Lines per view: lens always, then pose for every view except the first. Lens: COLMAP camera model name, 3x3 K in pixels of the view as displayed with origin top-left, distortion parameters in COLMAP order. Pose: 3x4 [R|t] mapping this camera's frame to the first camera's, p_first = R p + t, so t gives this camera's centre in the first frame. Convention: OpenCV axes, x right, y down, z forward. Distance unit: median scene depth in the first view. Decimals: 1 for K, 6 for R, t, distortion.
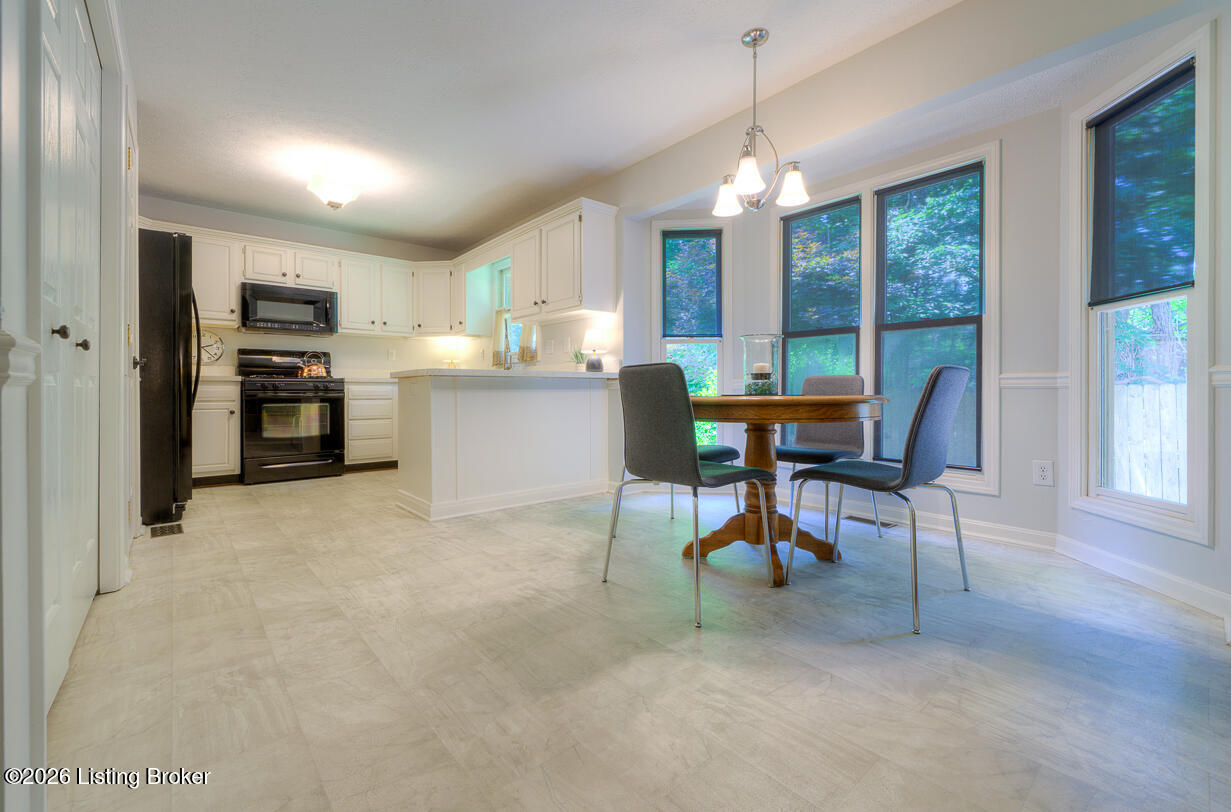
lens RADIAL K [[525.7, 0, 615.5], [0, 525.7, 406.0], [0, 0, 1]] dist [0.000793, 0.000021]
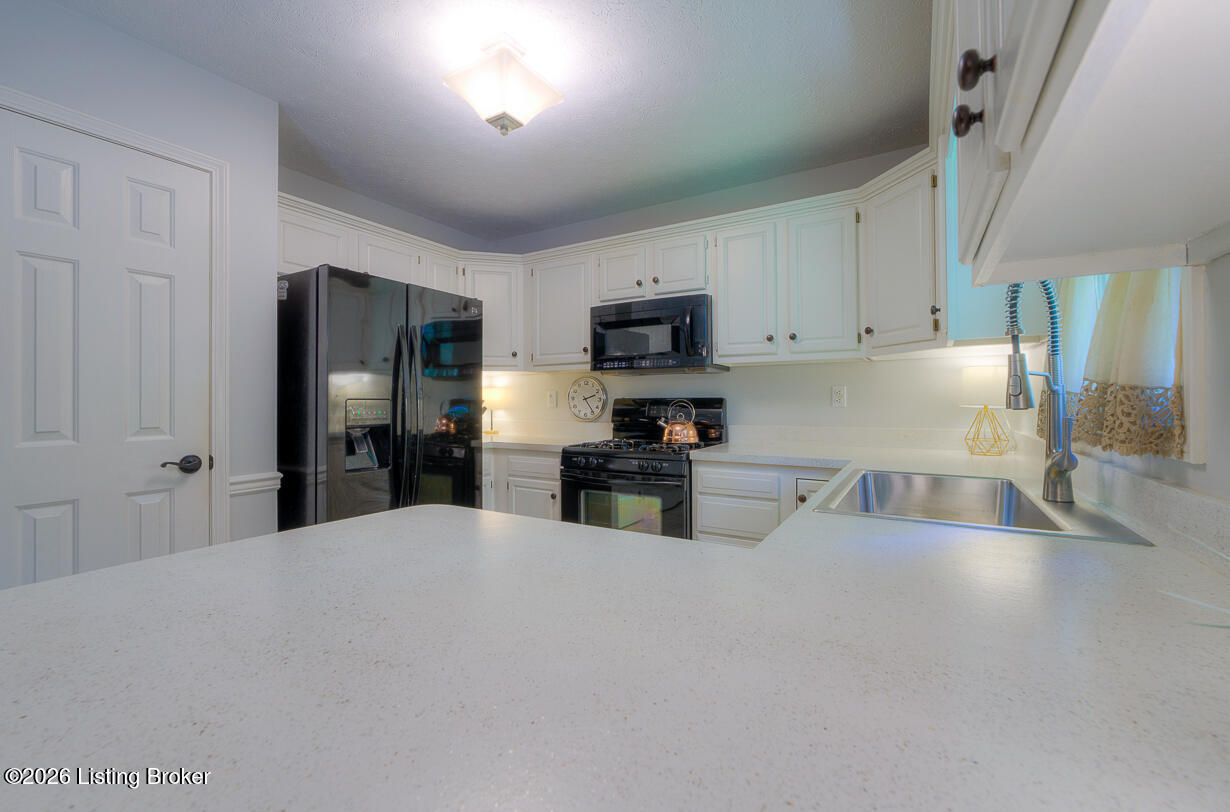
lens RADIAL K [[516.9, 0, 602.7], [0, 516.9, 399.0], [0, 0, 1]] dist [-0.001950, 0.000249]
pose [[0.325459, -0.002809, -0.945552, -0.050220], [-0.020319, 0.999744, -0.009964, -0.103907], [0.945338, 0.022455, 0.325318, 0.773217]]
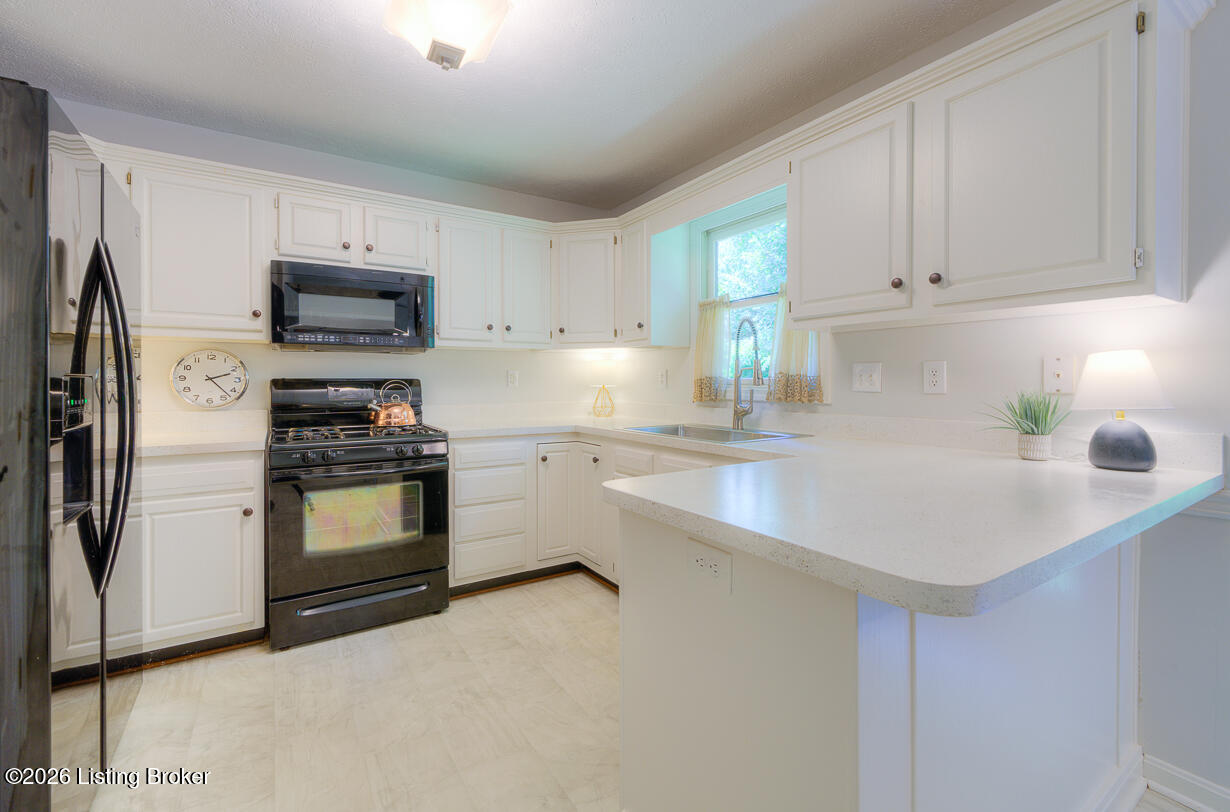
lens RADIAL K [[516.9, 0, 602.7], [0, 516.9, 399.0], [0, 0, 1]] dist [-0.001950, 0.000249]
pose [[0.991223, 0.003497, -0.132155, -0.294221], [-0.002492, 0.999967, 0.007766, -0.095010], [0.132178, -0.007369, 0.991199, 0.504186]]
